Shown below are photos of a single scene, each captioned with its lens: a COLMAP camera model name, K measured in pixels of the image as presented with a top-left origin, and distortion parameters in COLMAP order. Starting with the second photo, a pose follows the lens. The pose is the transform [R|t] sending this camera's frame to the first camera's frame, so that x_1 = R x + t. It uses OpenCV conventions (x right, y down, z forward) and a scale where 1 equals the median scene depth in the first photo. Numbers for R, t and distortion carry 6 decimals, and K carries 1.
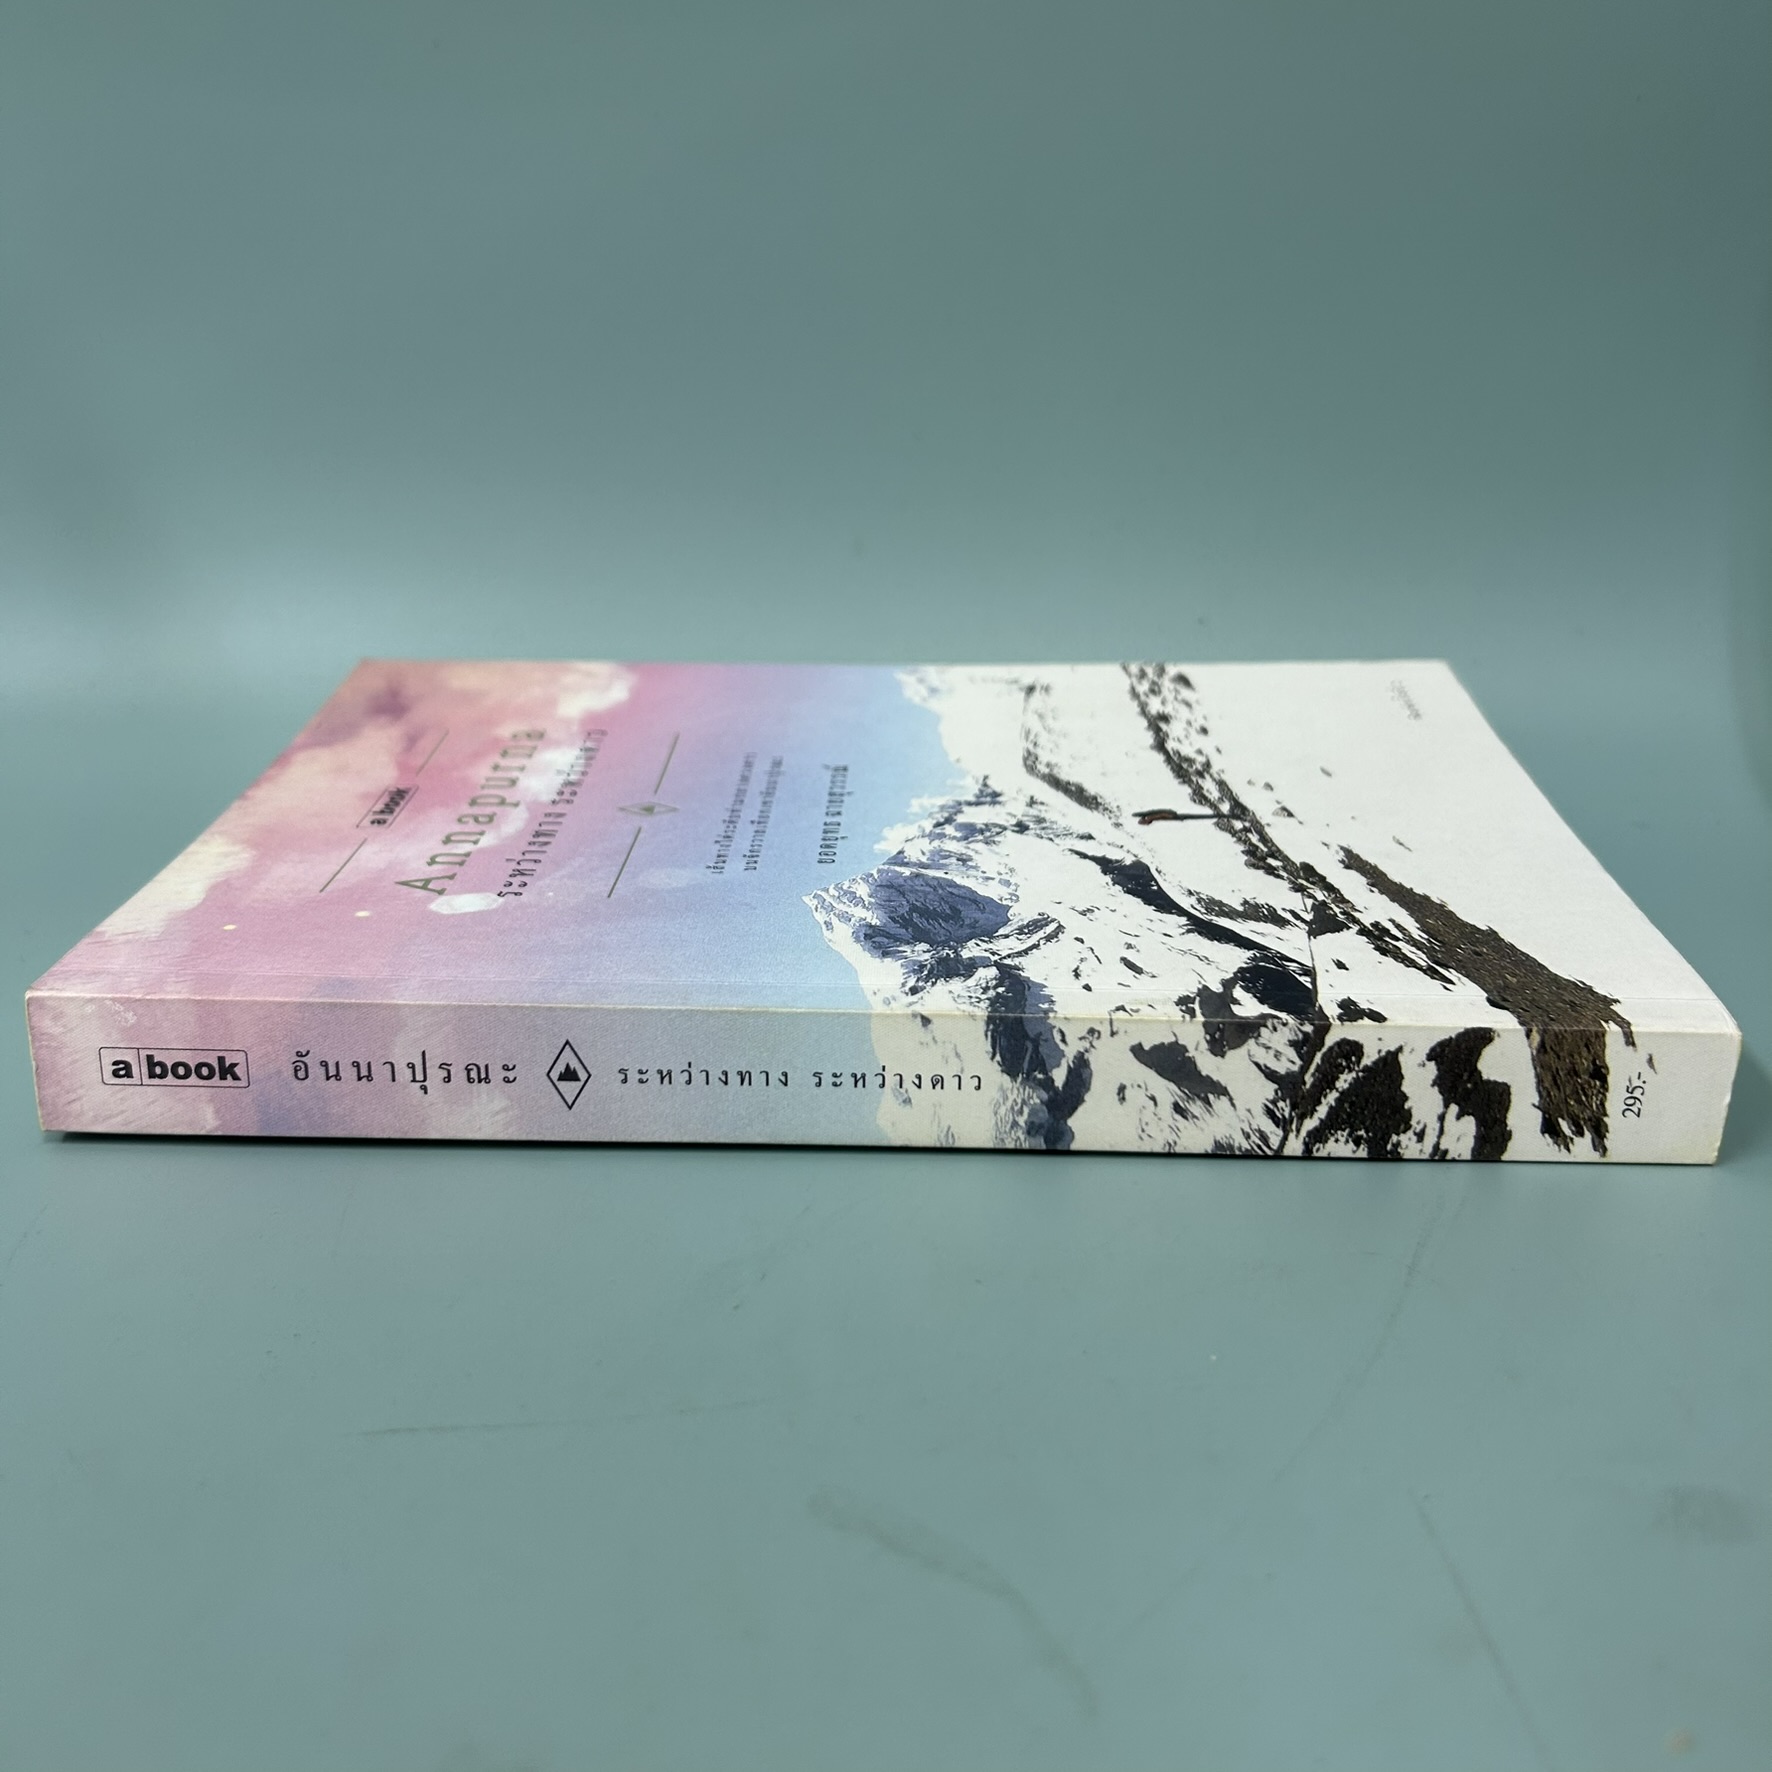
lens RADIAL K [[1799.5, 0, 886.0], [0, 1799.5, 886.0], [0, 0, 1]] dist [0.140153, -0.006168]
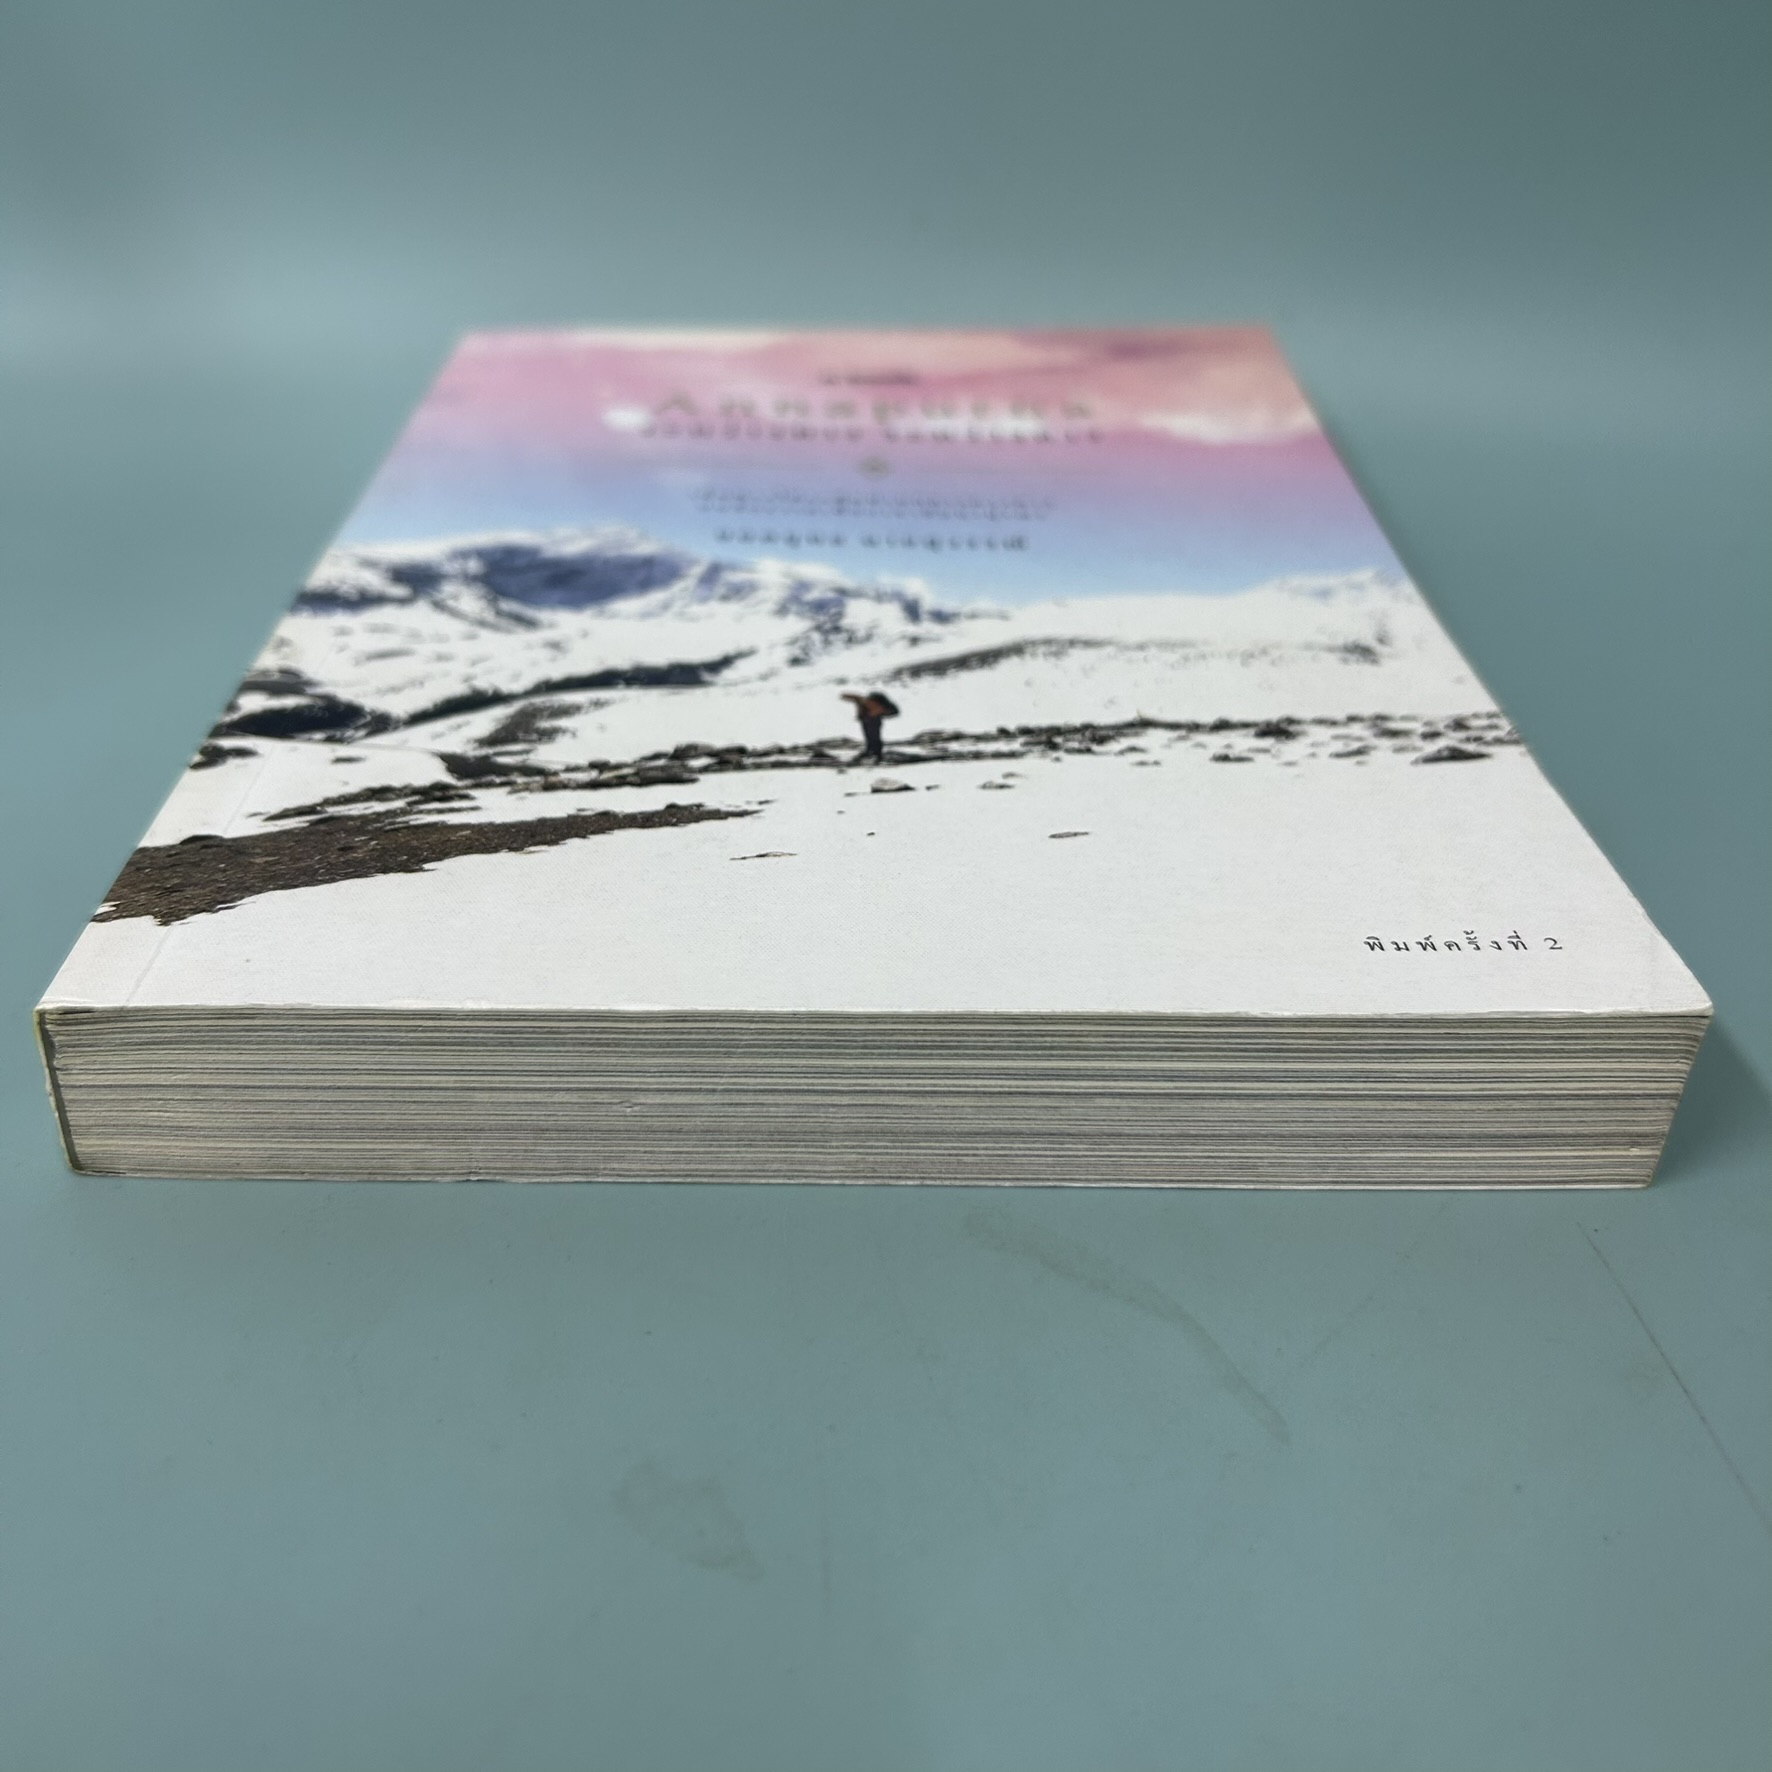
lens RADIAL K [[1799.5, 0, 886.0], [0, 1799.5, 886.0], [0, 0, 1]] dist [0.140153, -0.006168]
pose [[0.034656, 0.527585, -0.848795, 0.822950], [-0.414357, 0.780454, 0.468188, -0.330642], [0.909454, 0.335479, 0.245656, 0.867194]]
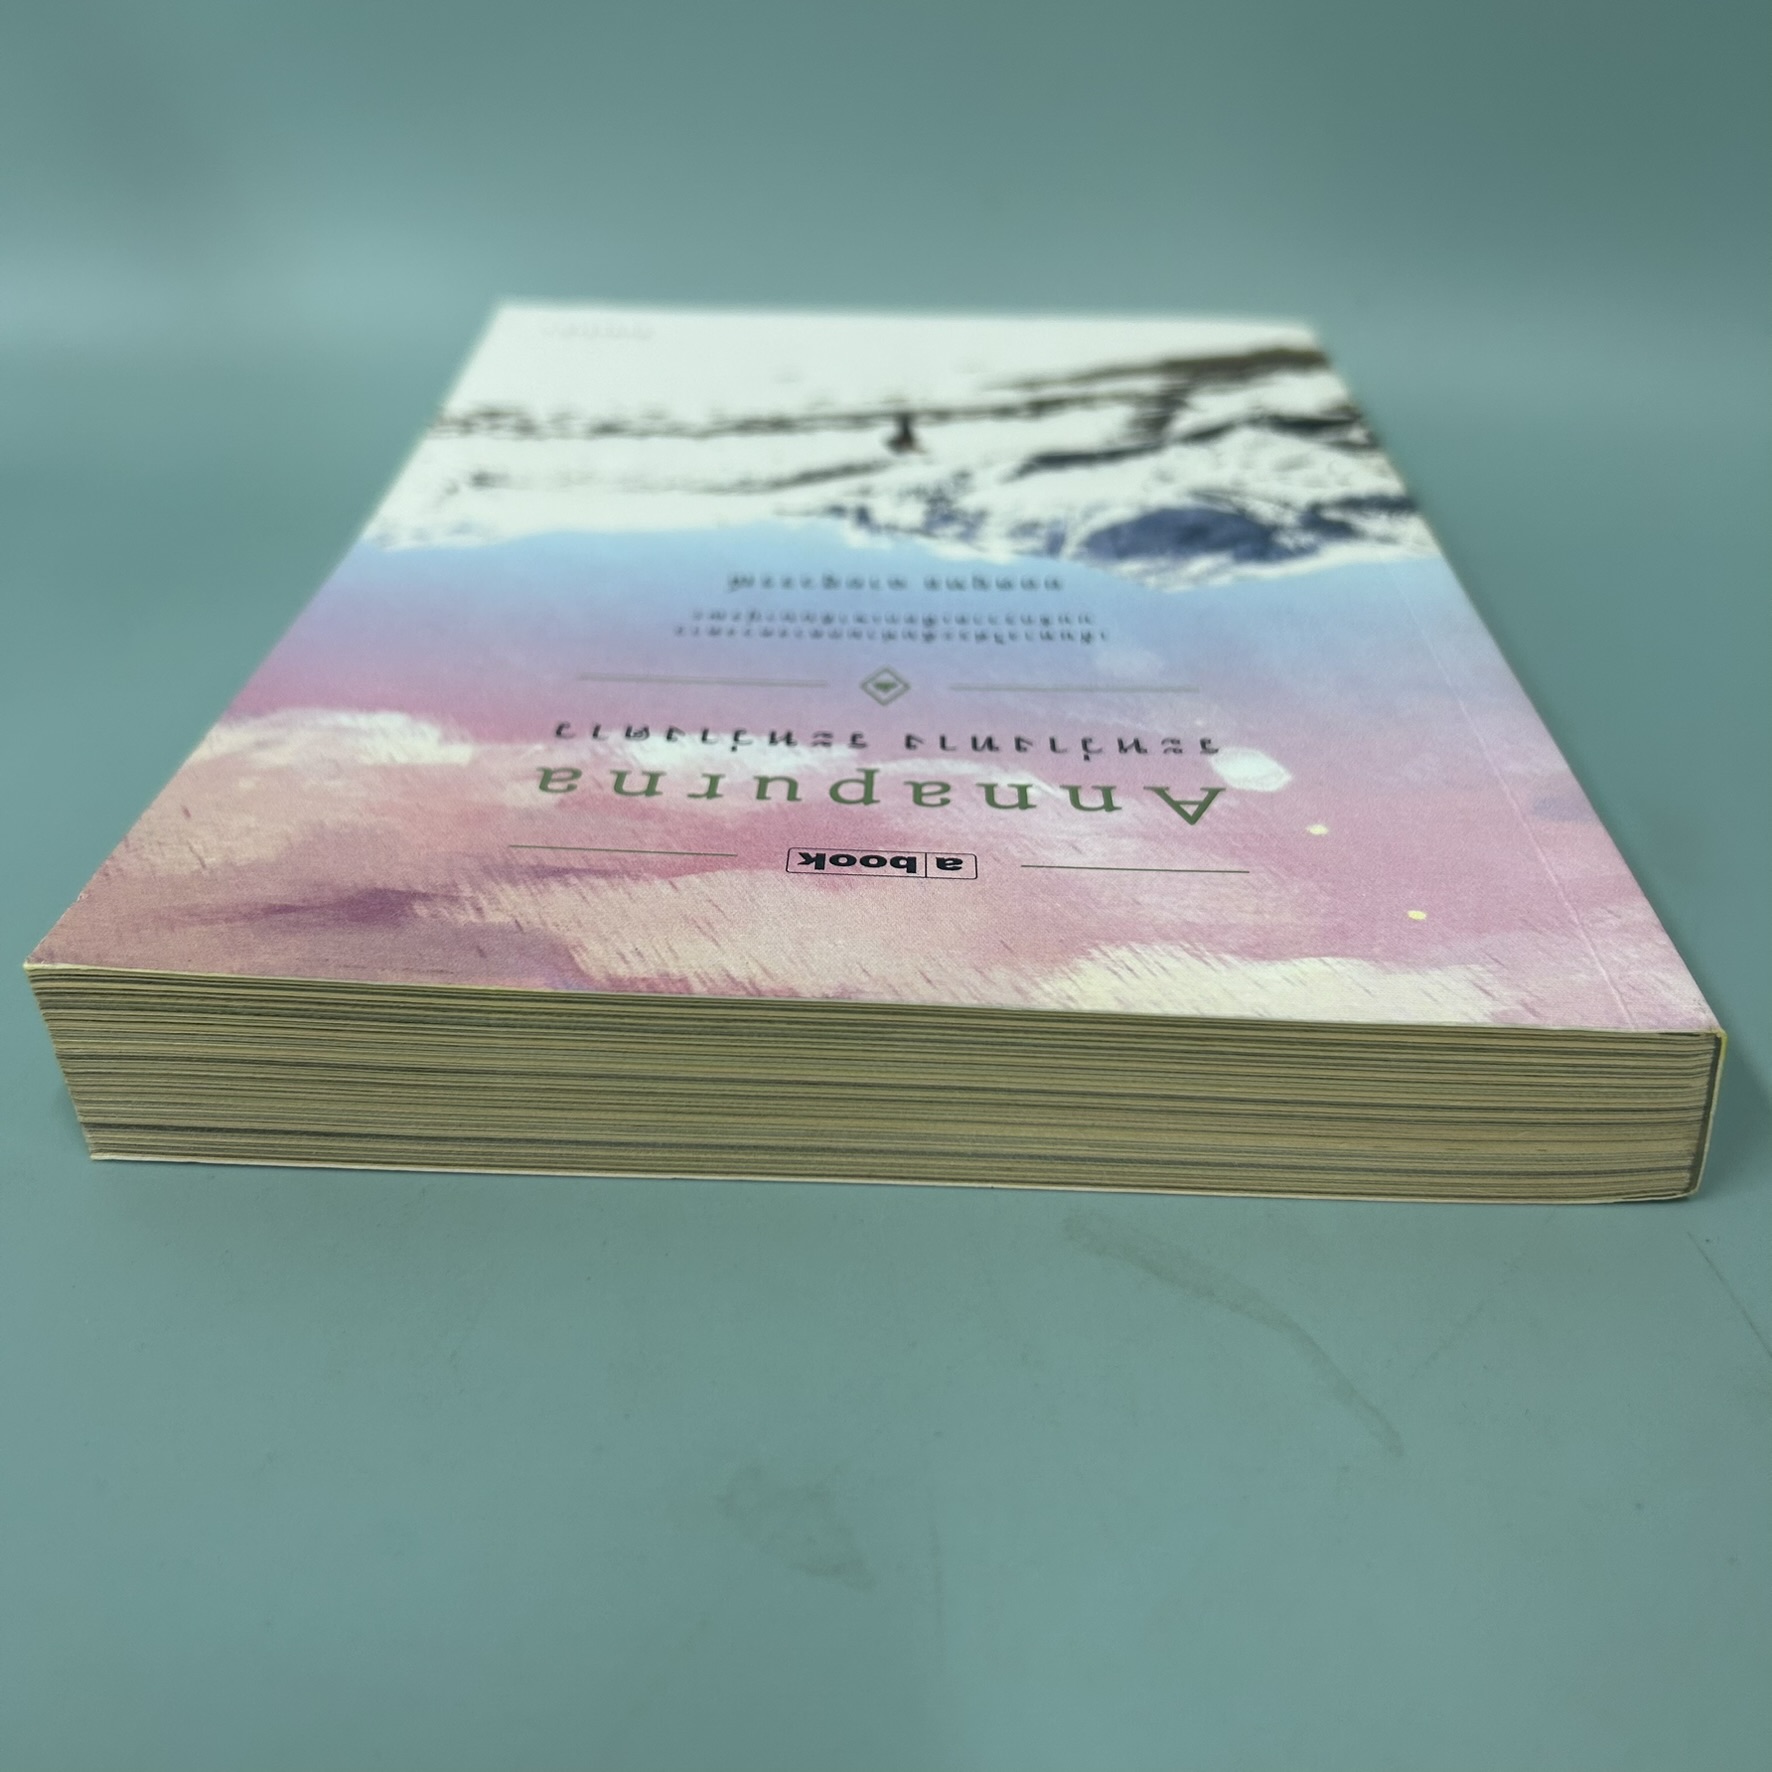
lens RADIAL K [[1799.5, 0, 886.0], [0, 1799.5, 886.0], [0, 0, 1]] dist [0.140153, -0.006168]
pose [[0.003159, -0.553889, 0.832585, -0.804036], [0.383549, 0.769584, 0.510521, -0.361820], [-0.923515, 0.317724, 0.214874, 0.892875]]
